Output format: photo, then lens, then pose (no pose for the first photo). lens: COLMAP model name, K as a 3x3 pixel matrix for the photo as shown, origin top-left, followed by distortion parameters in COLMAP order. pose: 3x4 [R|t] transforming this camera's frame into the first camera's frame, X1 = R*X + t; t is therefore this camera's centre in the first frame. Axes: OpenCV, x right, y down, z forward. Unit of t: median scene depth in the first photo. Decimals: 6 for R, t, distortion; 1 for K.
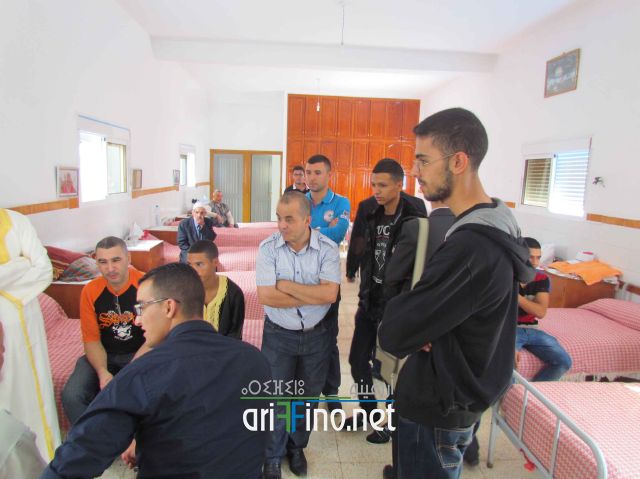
lens RADIAL K [[448.6, 0, 320.0], [0, 448.6, 239.5], [0, 0, 1]] dist [0.001866, 0.002547]
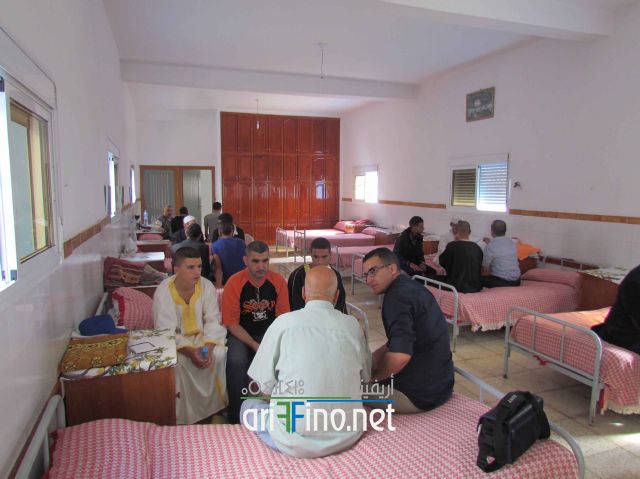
lens RADIAL K [[452.0, 0, 320.5], [0, 452.0, 242.0], [0, 0, 1]] dist [-0.008625, -0.001499]
pose [[0.959961, -0.065715, 0.272316, -0.285520], [0.071164, 0.997413, -0.010171, 0.012027], [-0.270943, 0.029143, 0.962154, -0.128255]]
